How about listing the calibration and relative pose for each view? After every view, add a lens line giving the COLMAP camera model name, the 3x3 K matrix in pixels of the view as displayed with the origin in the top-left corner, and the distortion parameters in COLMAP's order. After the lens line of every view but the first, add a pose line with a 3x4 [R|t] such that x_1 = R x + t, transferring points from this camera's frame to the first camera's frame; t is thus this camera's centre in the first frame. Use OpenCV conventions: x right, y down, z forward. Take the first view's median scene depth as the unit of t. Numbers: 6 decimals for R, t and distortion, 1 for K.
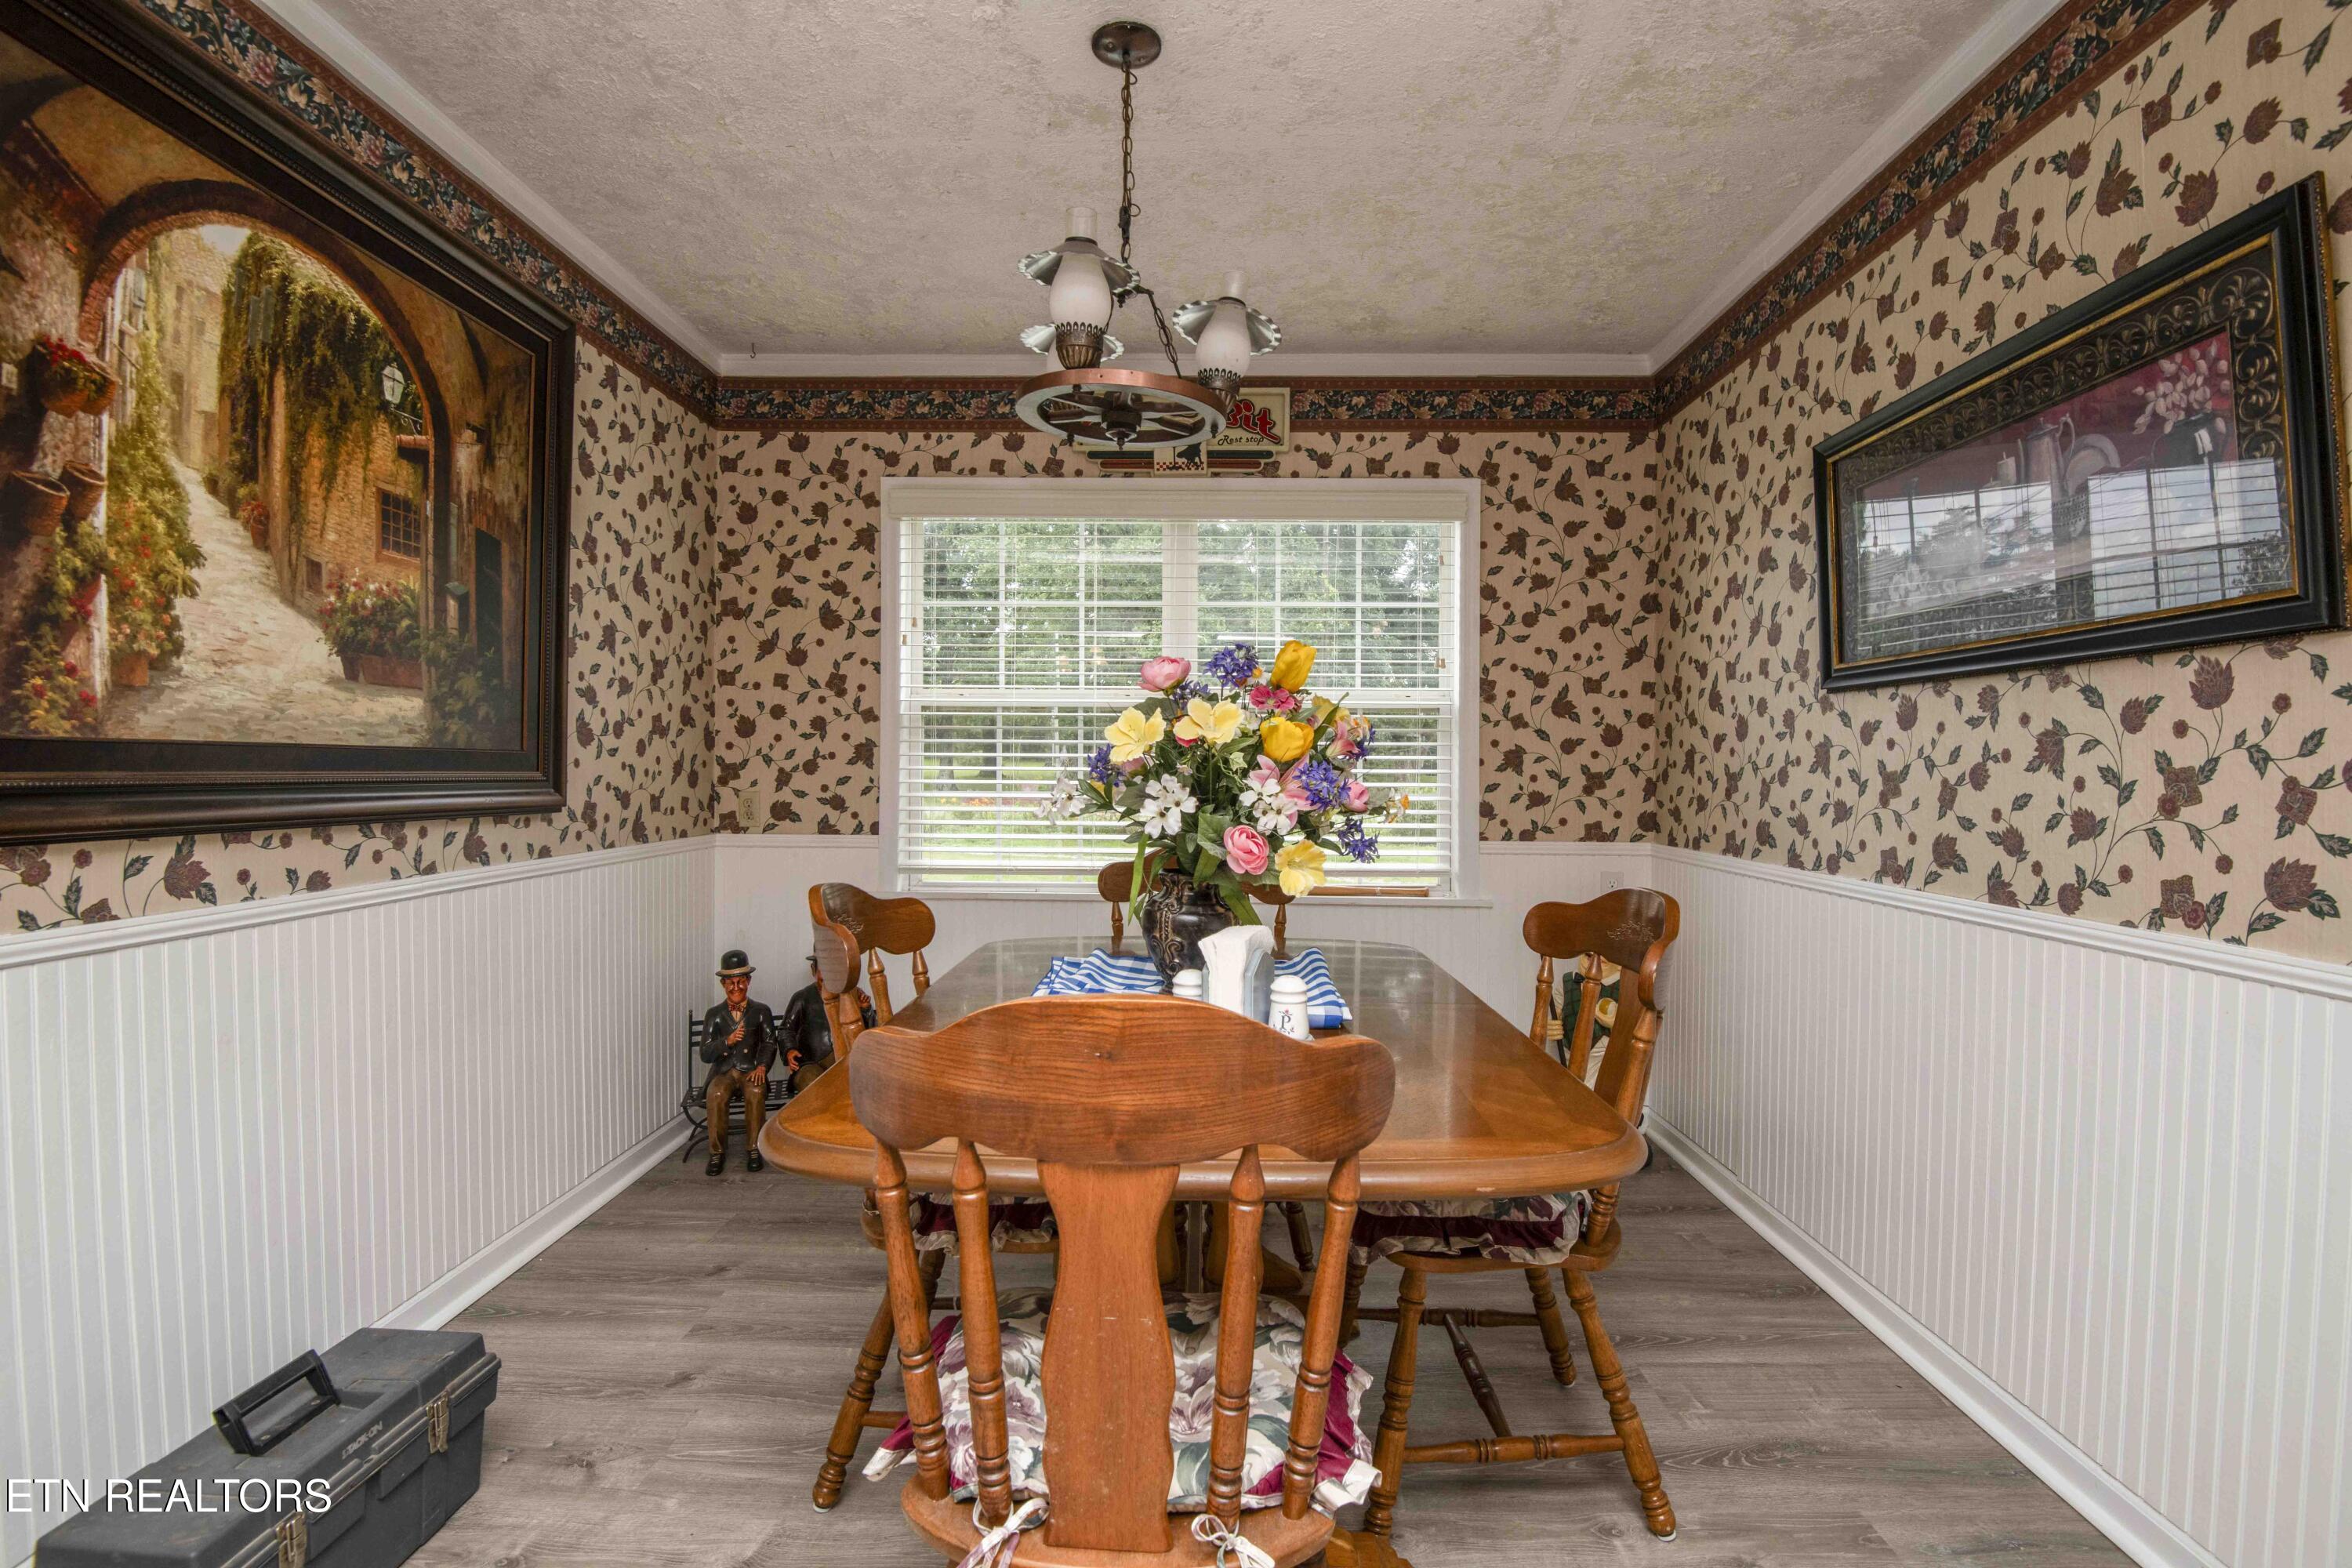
lens RADIAL K [[1085.9, 0, 1193.0], [0, 1085.9, 776.6], [0, 0, 1]] dist [-0.024060, -0.010445]
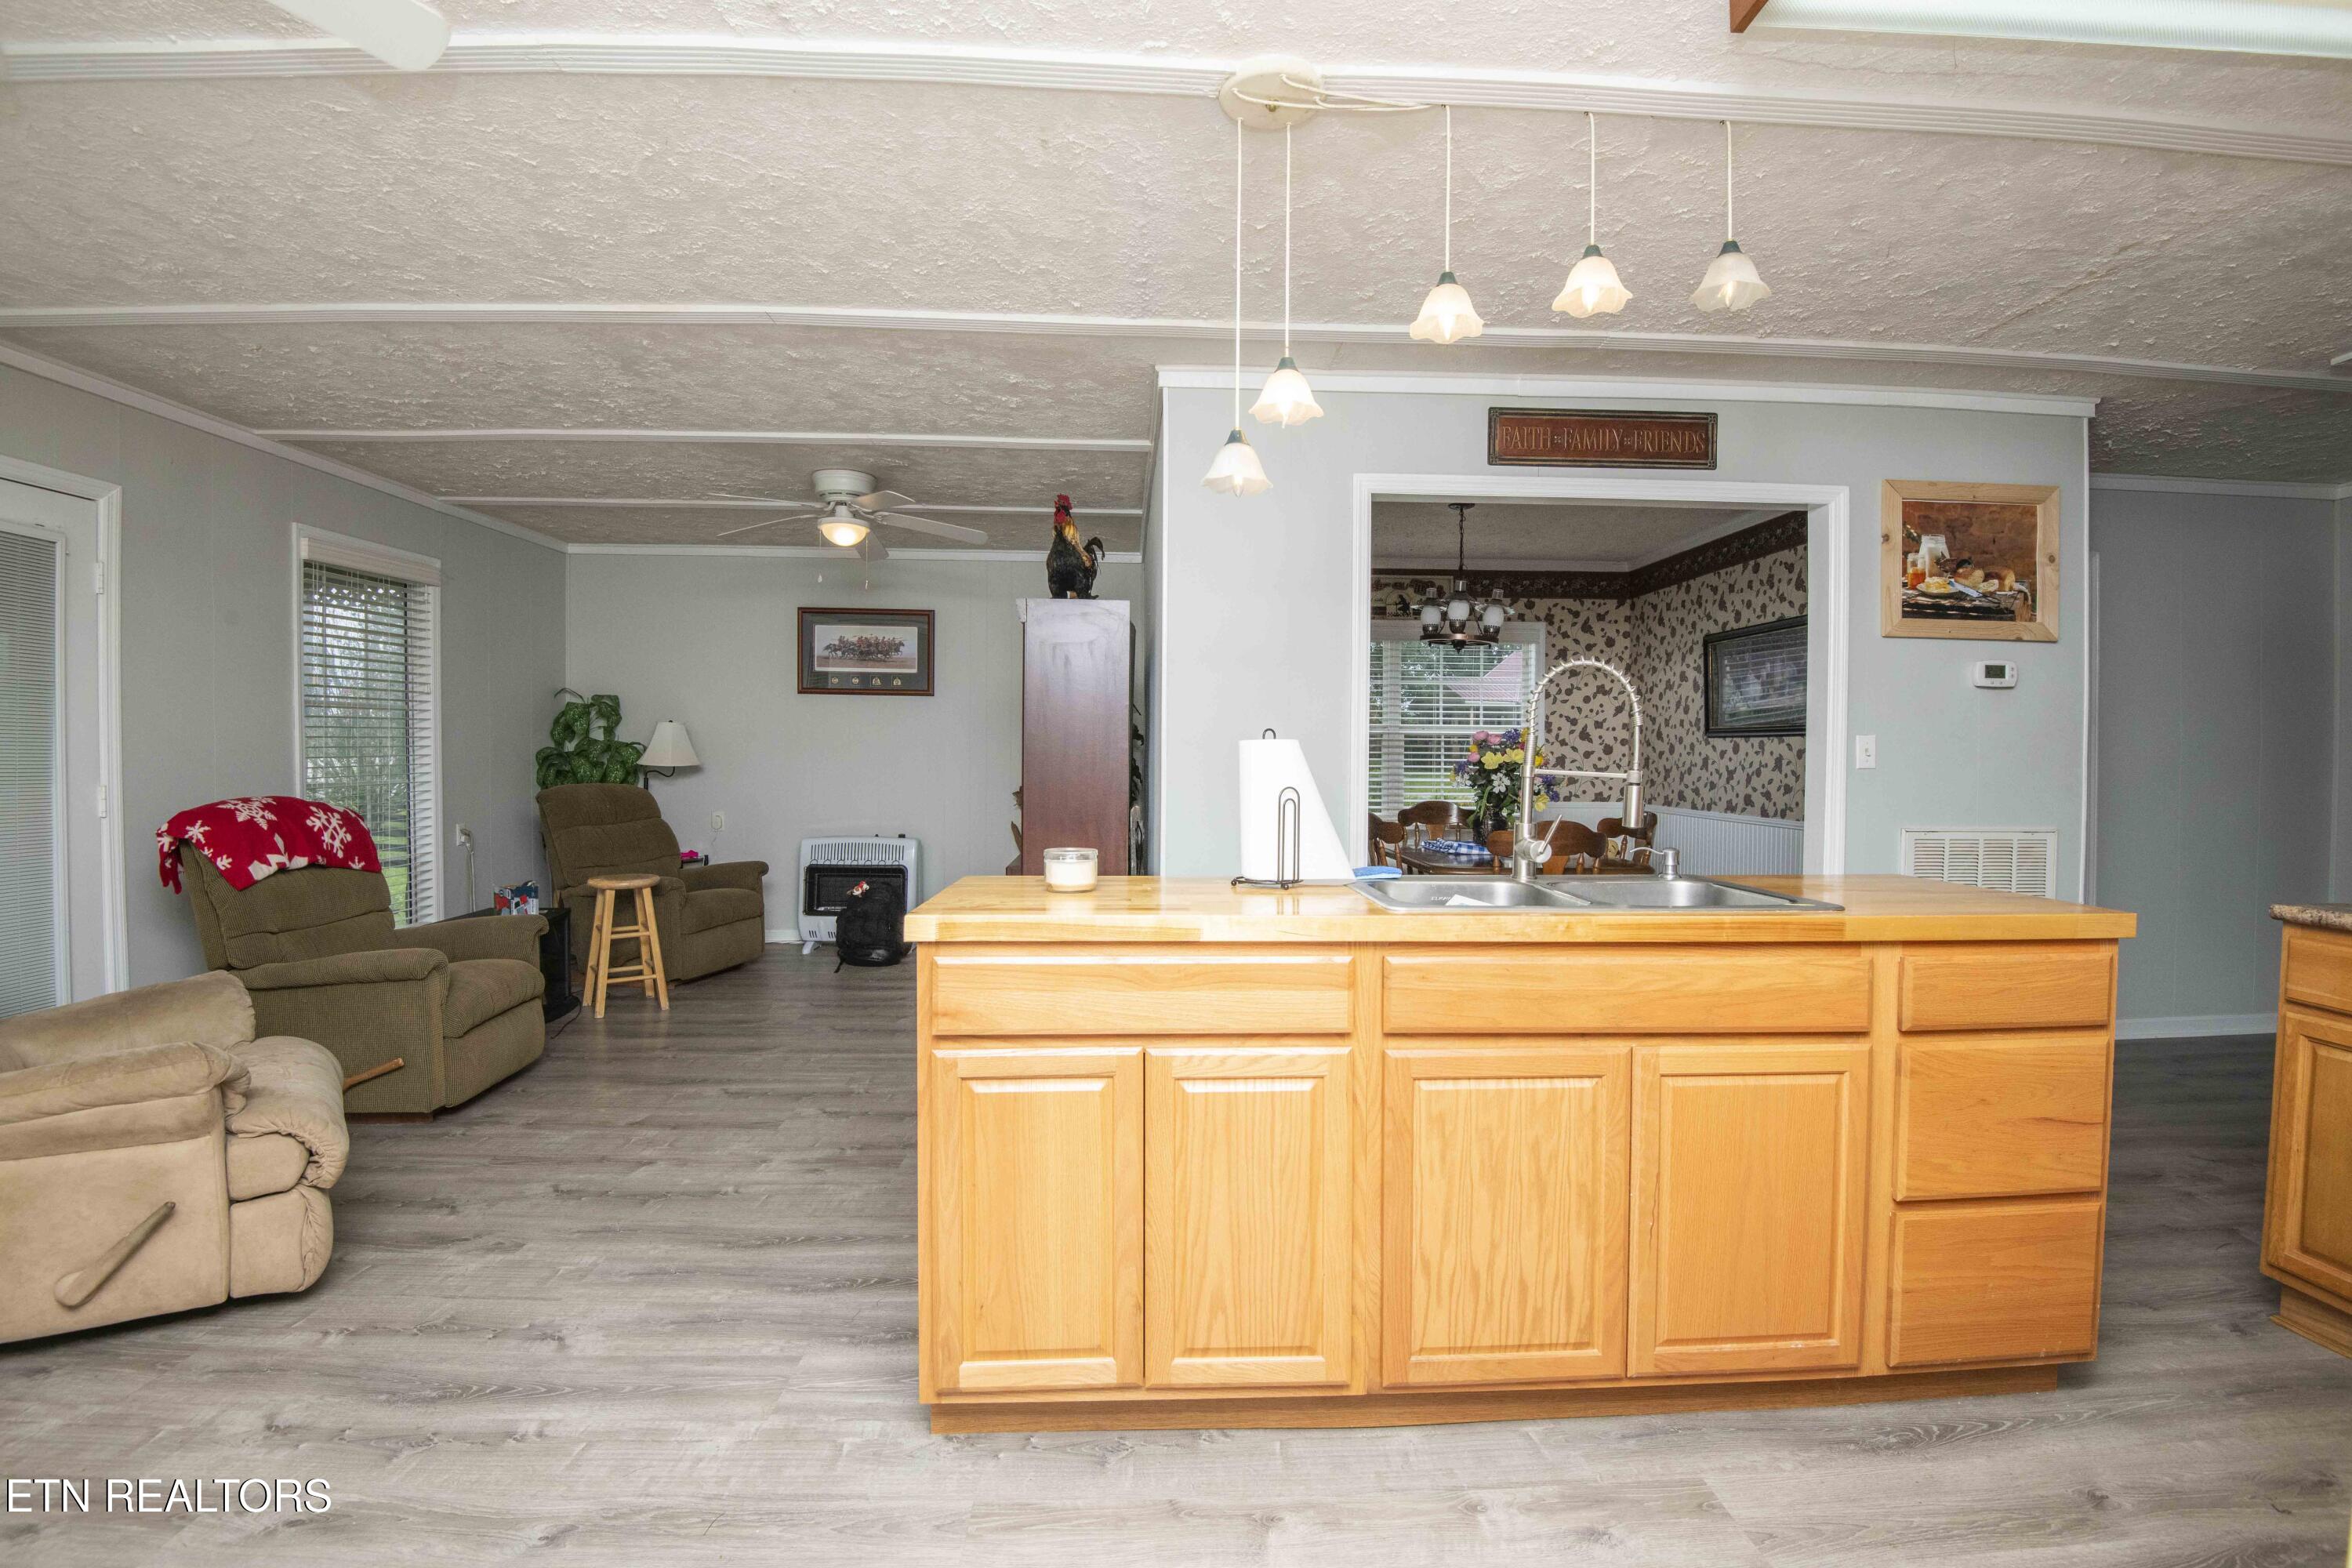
lens RADIAL K [[1085.9, 0, 1192.0], [0, 1085.9, 783.6], [0, 0, 1]] dist [-0.024060, -0.010445]
pose [[0.997149, -0.001987, 0.075431, -0.735089], [0.000232, 0.999729, 0.023277, -0.028368], [-0.075457, -0.023194, 0.996879, -1.308868]]
